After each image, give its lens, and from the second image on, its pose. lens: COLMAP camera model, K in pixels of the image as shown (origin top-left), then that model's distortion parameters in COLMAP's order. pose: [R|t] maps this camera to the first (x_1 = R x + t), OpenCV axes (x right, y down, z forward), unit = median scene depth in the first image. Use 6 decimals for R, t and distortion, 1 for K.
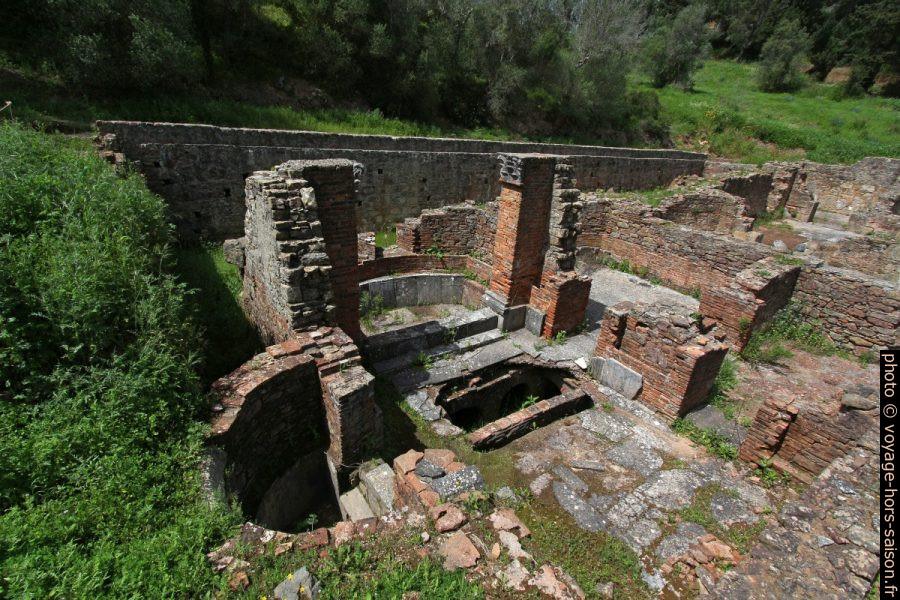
lens RADIAL K [[426.0, 0, 446.9], [0, 426.0, 298.4], [0, 0, 1]] dist [-0.006177, 0.001102]
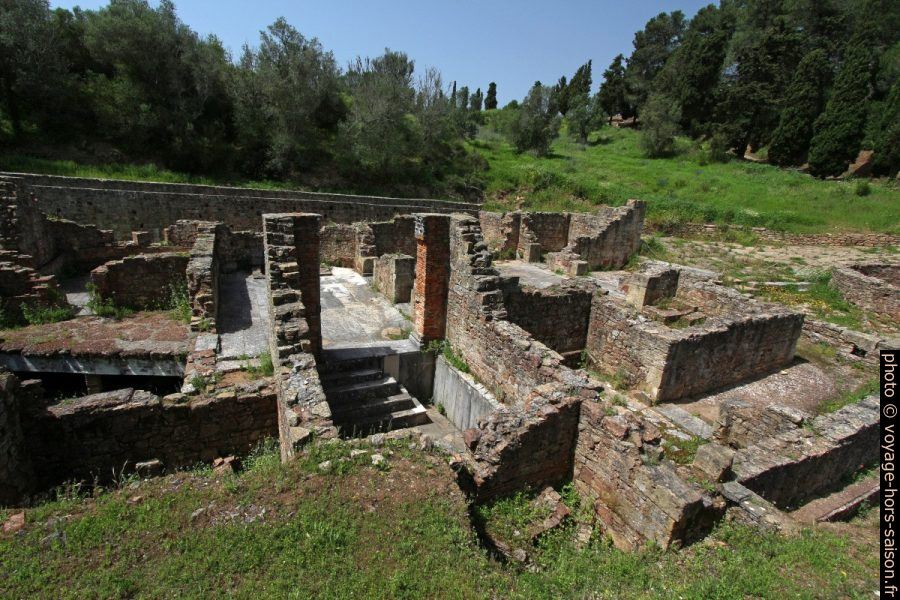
lens RADIAL K [[426.0, 0, 450.2], [0, 426.0, 300.4], [0, 0, 1]] dist [-0.006177, 0.001102]
pose [[0.990557, 0.041898, -0.130545, 1.009414], [-0.060634, 0.987858, -0.143037, 0.112766], [0.122967, 0.149602, 0.981070, -0.122059]]
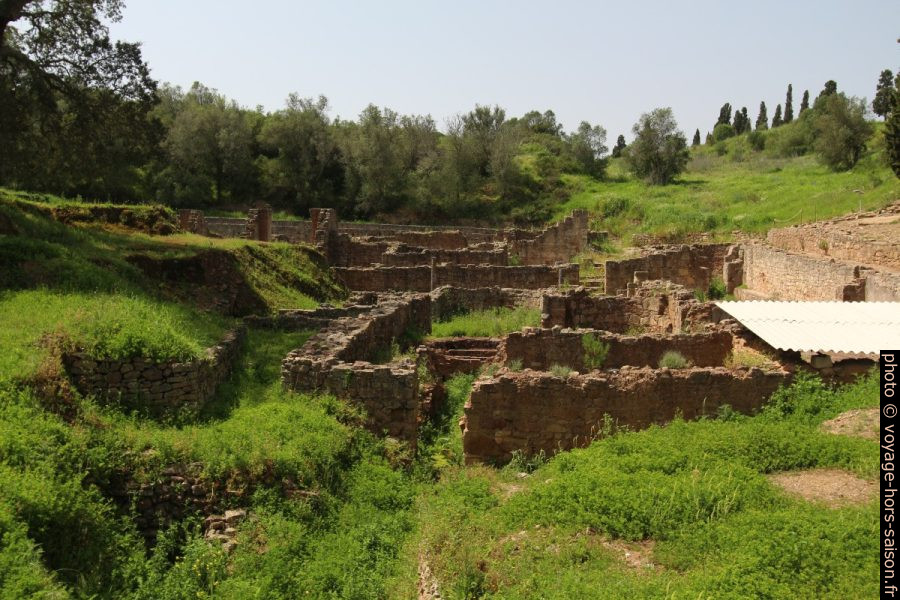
lens RADIAL K [[847.9, 0, 451.0], [0, 847.9, 301.4], [0, 0, 1]] dist [0.001769, 0.000000]
pose [[0.760739, -0.003409, -0.649049, 3.063768], [-0.241147, 0.926922, -0.287512, 0.892831], [0.602598, 0.375238, 0.704324, -1.135304]]
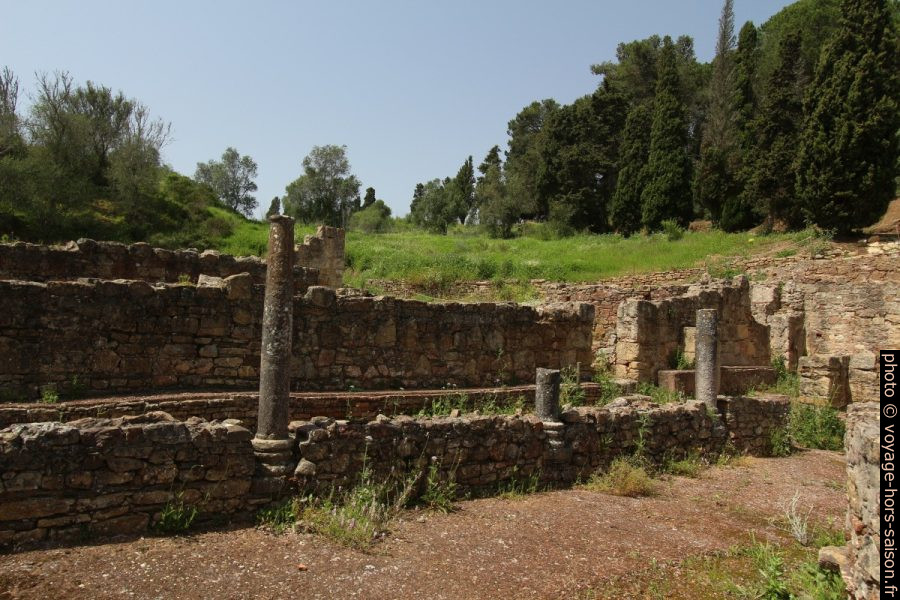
lens RADIAL K [[594.6, 0, 451.4], [0, 594.6, 301.9], [0, 0, 1]] dist [-0.004942, 0.000073]
pose [[0.999803, -0.011538, -0.016178, 1.692040], [0.002840, 0.888773, -0.458340, 0.327391], [0.019667, 0.458203, 0.888630, 0.118825]]
